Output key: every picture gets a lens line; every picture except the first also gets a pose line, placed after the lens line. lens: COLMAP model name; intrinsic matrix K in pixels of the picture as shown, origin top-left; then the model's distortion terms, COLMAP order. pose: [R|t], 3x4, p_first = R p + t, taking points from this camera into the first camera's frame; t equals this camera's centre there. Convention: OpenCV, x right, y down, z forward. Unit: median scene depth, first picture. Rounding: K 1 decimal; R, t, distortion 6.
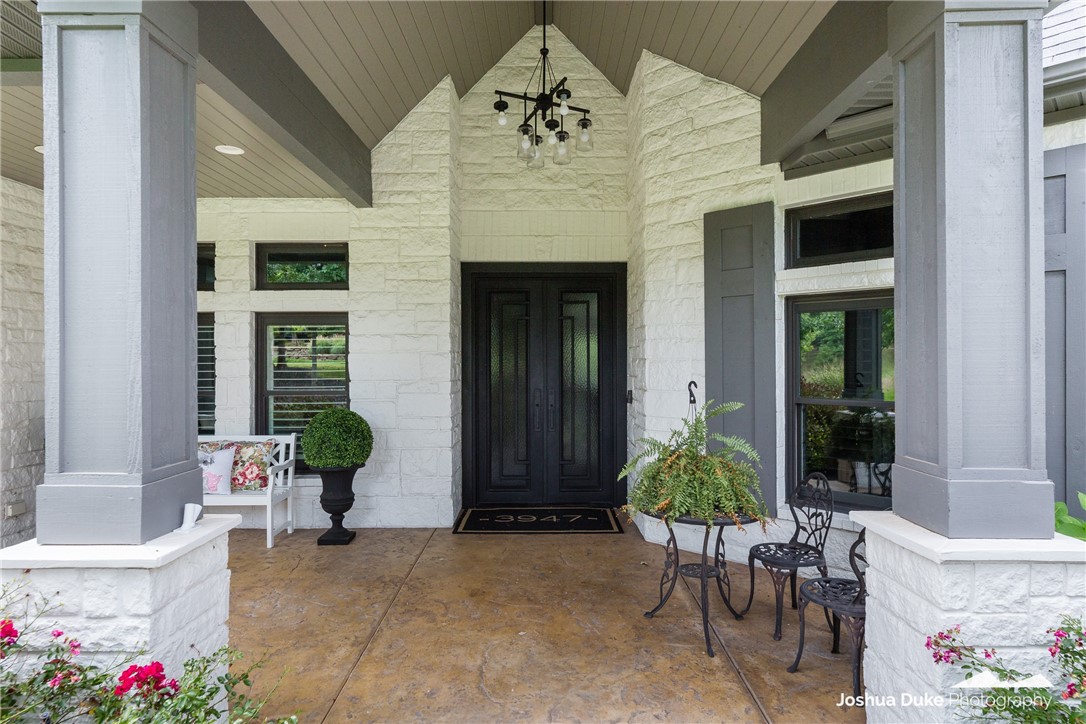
lens RADIAL K [[615.1, 0, 545.1], [0, 615.1, 364.0], [0, 0, 1]] dist [-0.017682, 0.000177]
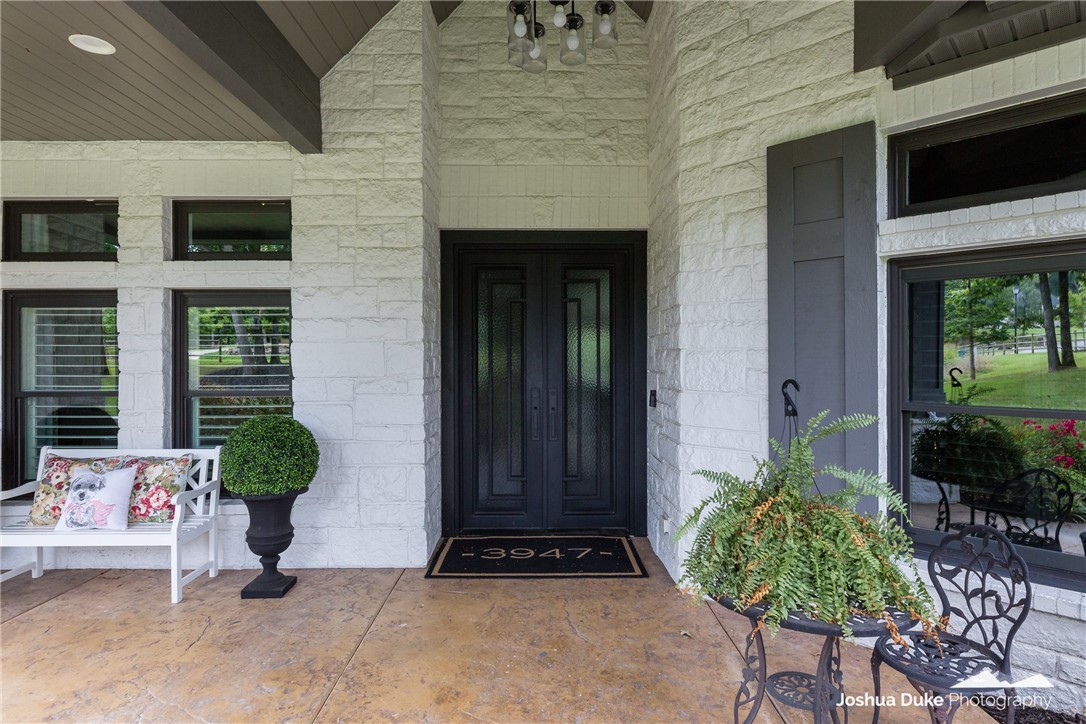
lens RADIAL K [[567.4, 0, 548.4], [0, 567.4, 362.5], [0, 0, 1]] dist [-0.017286, -0.002878]
pose [[0.999895, 0.000862, 0.014492, -0.007272], [-0.000881, 0.999999, 0.001308, 0.006995], [-0.014490, -0.001321, 0.999894, 0.299877]]
